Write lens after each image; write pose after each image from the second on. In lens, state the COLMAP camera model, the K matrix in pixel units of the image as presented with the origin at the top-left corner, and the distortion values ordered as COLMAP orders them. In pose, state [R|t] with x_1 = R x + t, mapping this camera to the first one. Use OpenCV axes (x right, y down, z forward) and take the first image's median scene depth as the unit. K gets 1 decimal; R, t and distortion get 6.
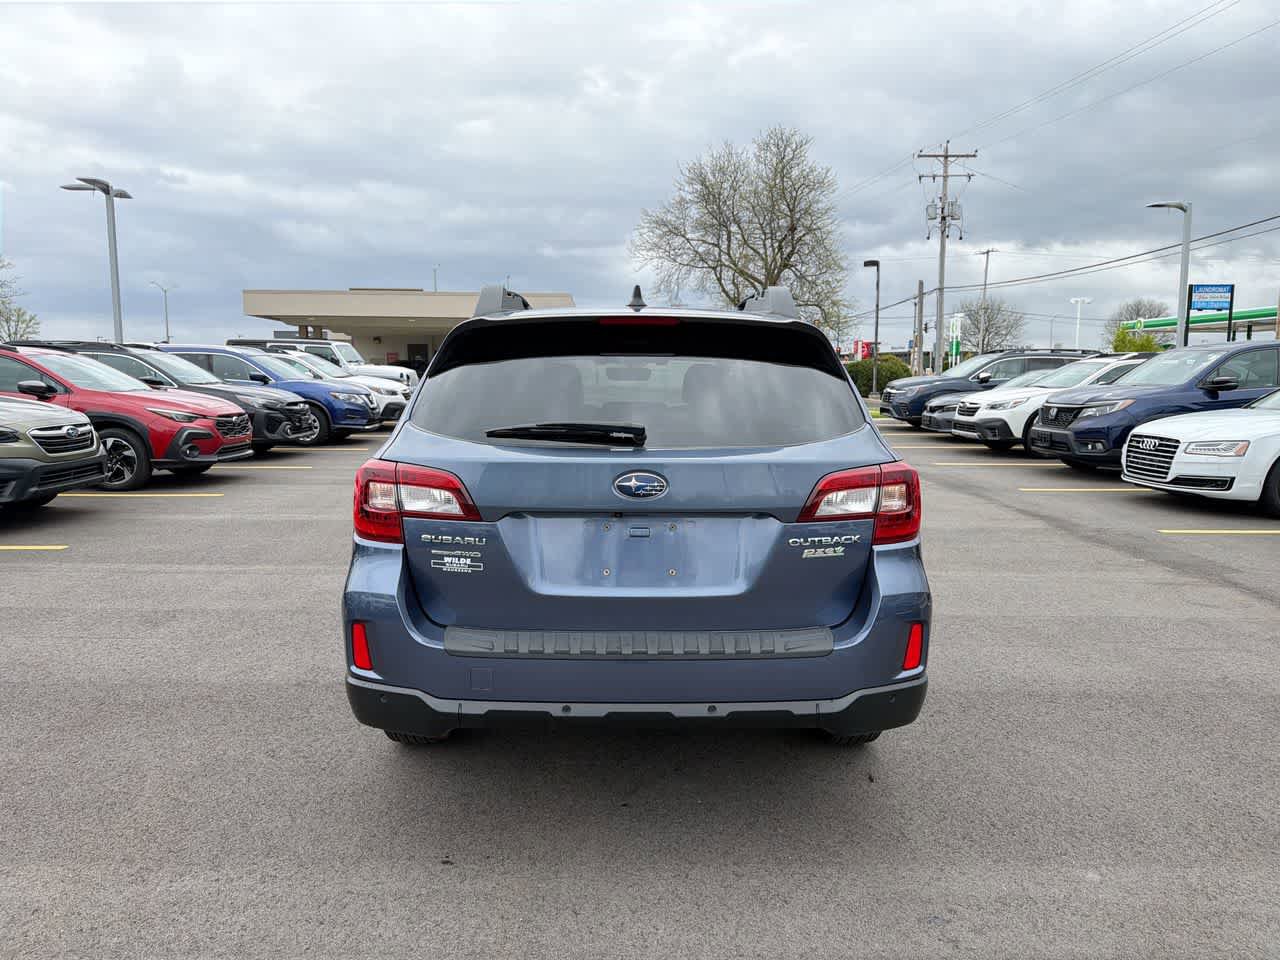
lens RADIAL K [[917.3, 0, 640.0], [0, 917.3, 480.0], [0, 0, 1]] dist [0.092082, -0.131298]
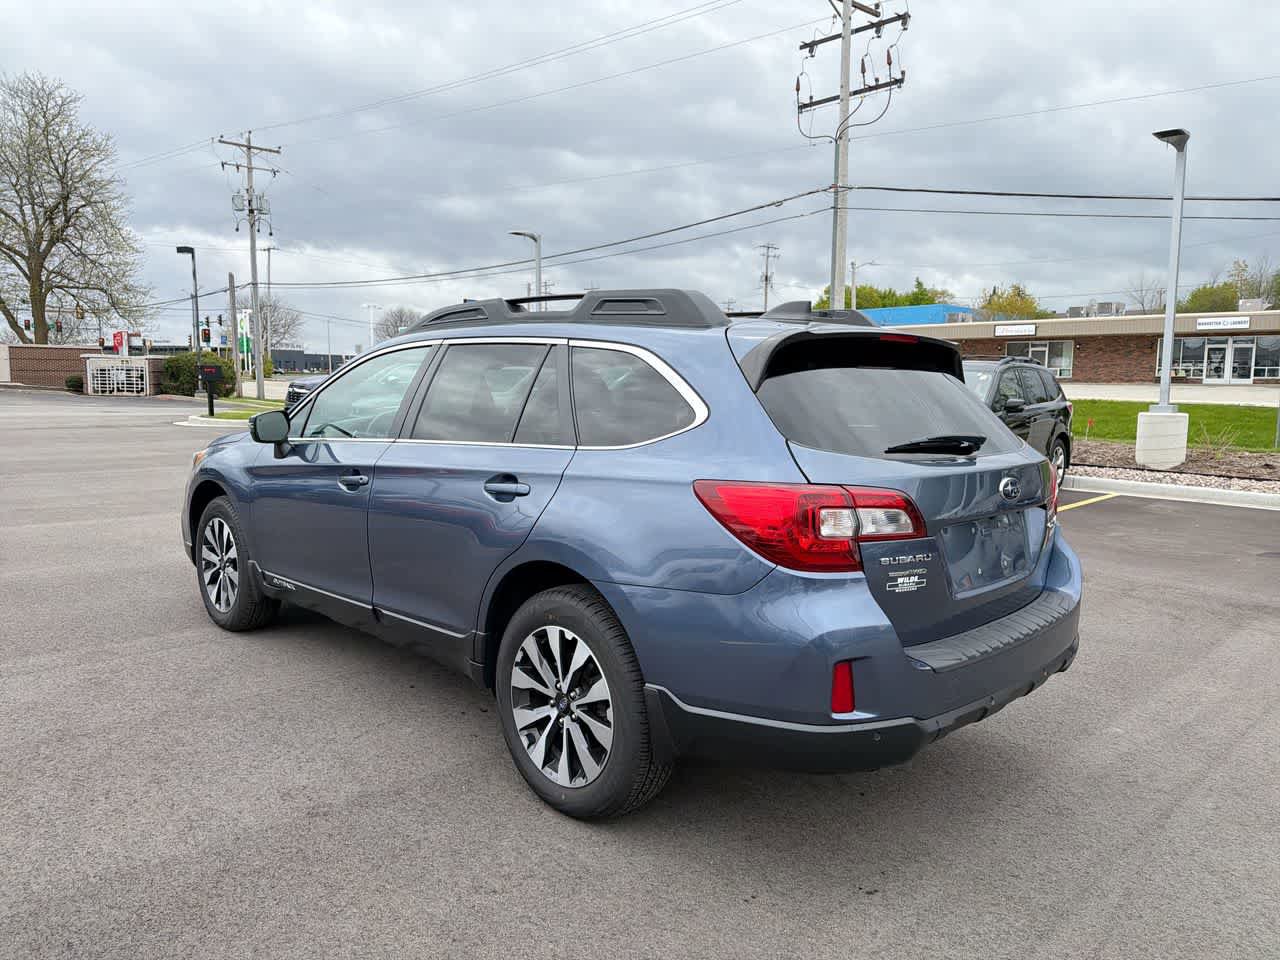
lens RADIAL K [[919.7, 0, 640.0], [0, 919.7, 480.0], [0, 0, 1]] dist [0.049119, -0.064701]
pose [[0.703112, -0.068392, 0.707782, -0.306687], [0.066469, 0.997327, 0.030341, -0.019076], [-0.707966, 0.025713, 0.705779, 0.141343]]
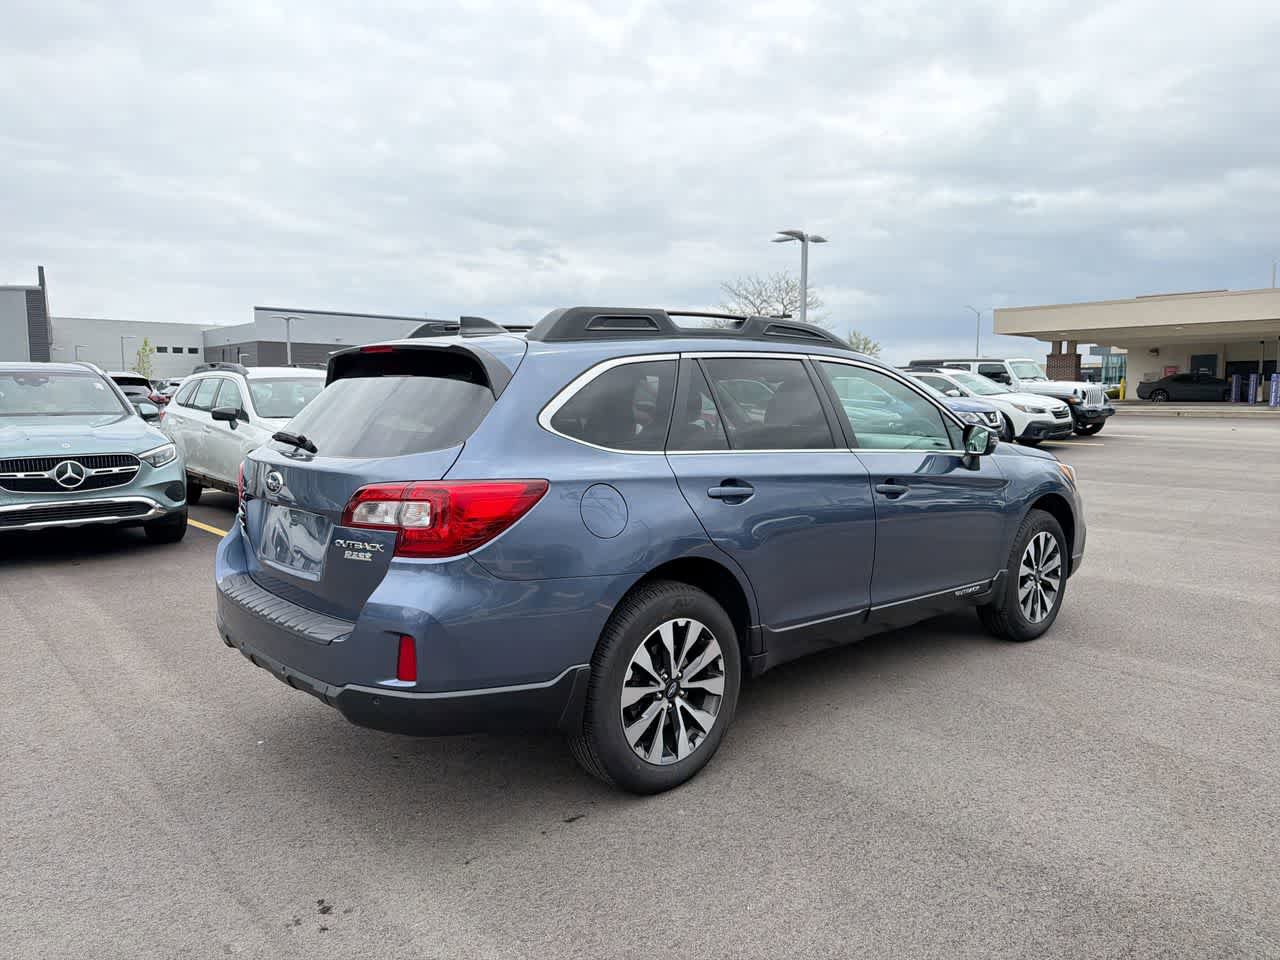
lens RADIAL K [[917.3, 0, 640.0], [0, 917.3, 480.0], [0, 0, 1]] dist [0.092082, -0.131298]
pose [[0.638513, 0.067482, -0.766647, 0.354178], [-0.081315, 0.996488, 0.019989, -0.017423], [0.765304, 0.049577, 0.641757, 0.151731]]
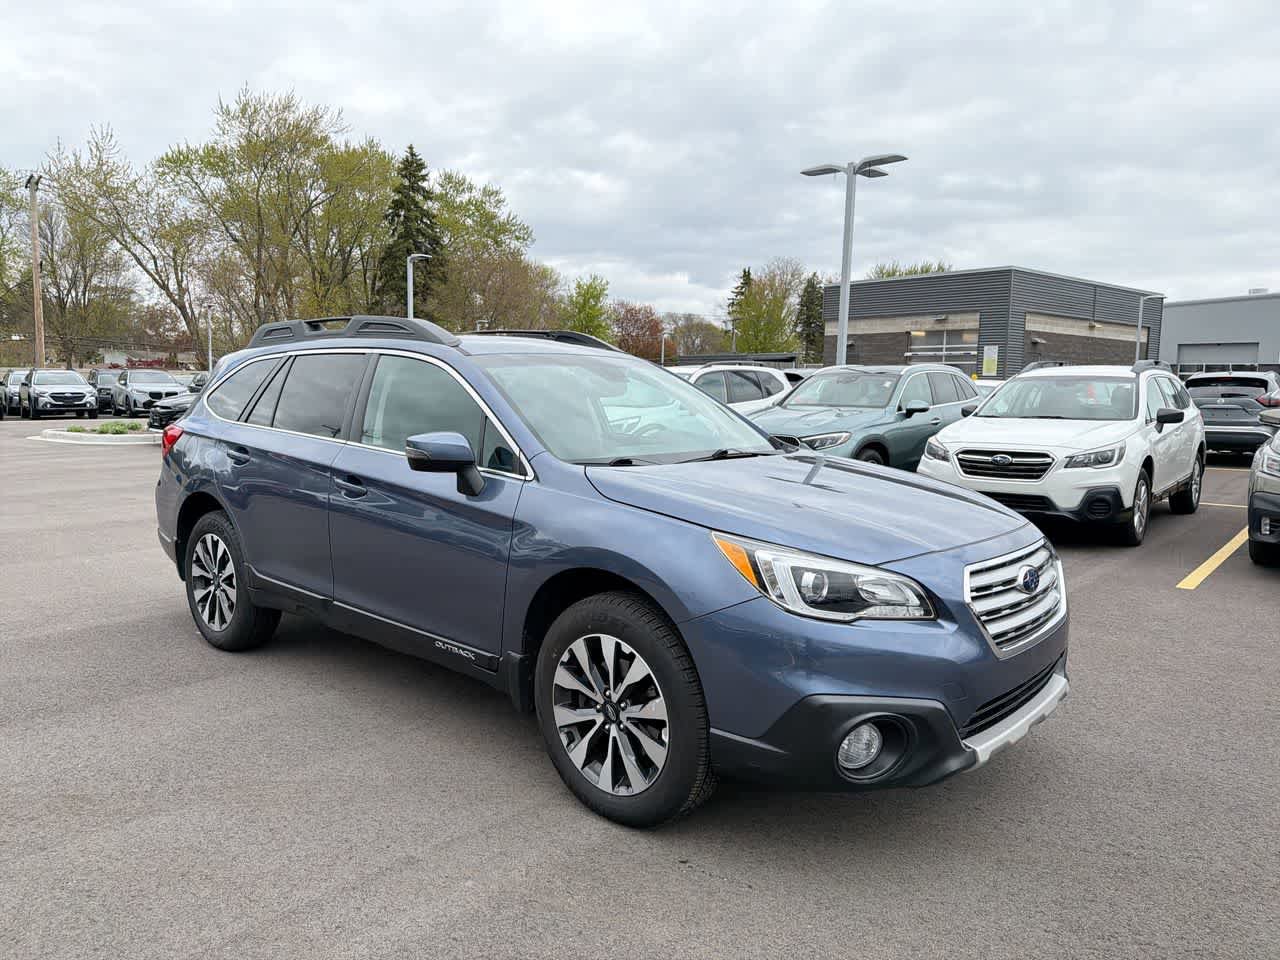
lens RADIAL K [[917.3, 0, 640.0], [0, 917.3, 480.0], [0, 0, 1]] dist [0.092082, -0.131298]
pose [[-0.709992, 0.058503, -0.701775, 0.295862], [-0.097757, 0.978707, 0.180490, -0.105694], [0.697392, 0.196750, -0.689155, 0.907291]]
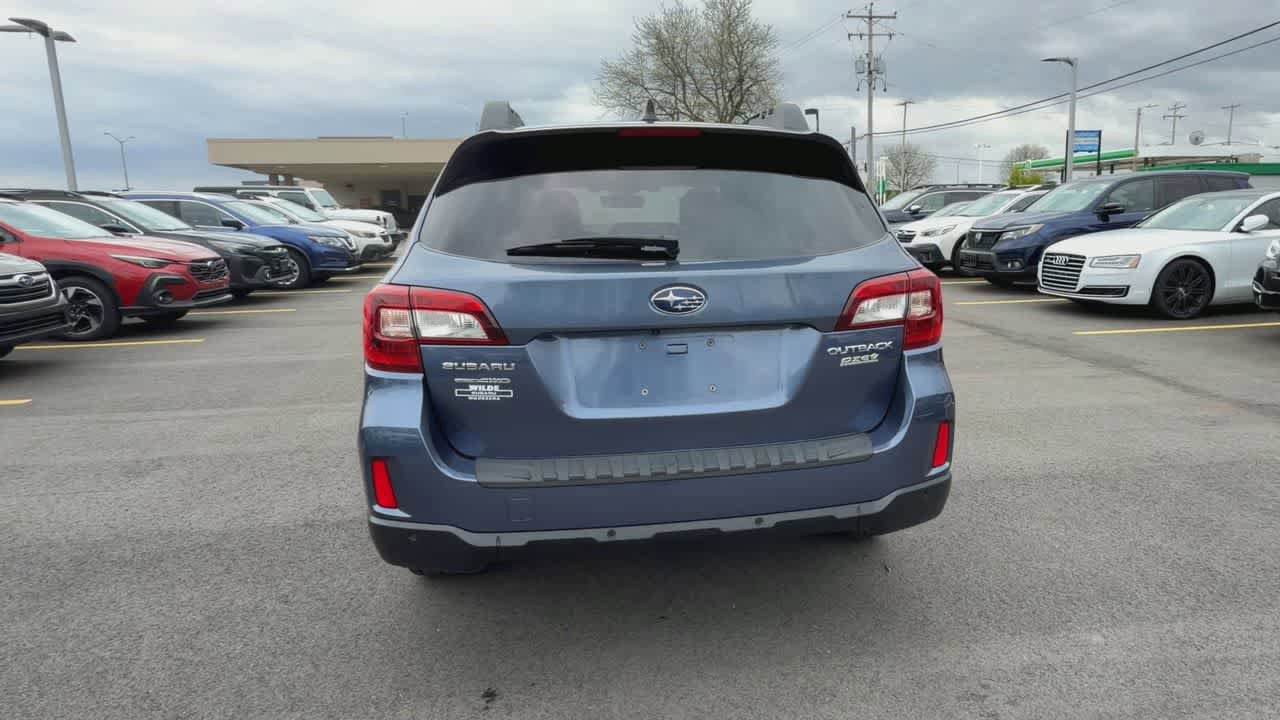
lens RADIAL K [[820.0, 0, 748.2], [0, 820.0, 356.2], [0, 0, 1]] dist [-0.000808, 0.004680]
pose [[0.985056, -0.049626, 0.164930, -0.019547], [0.040262, 0.997407, 0.059644, 0.004504], [-0.167462, -0.052112, 0.984500, 0.037371]]
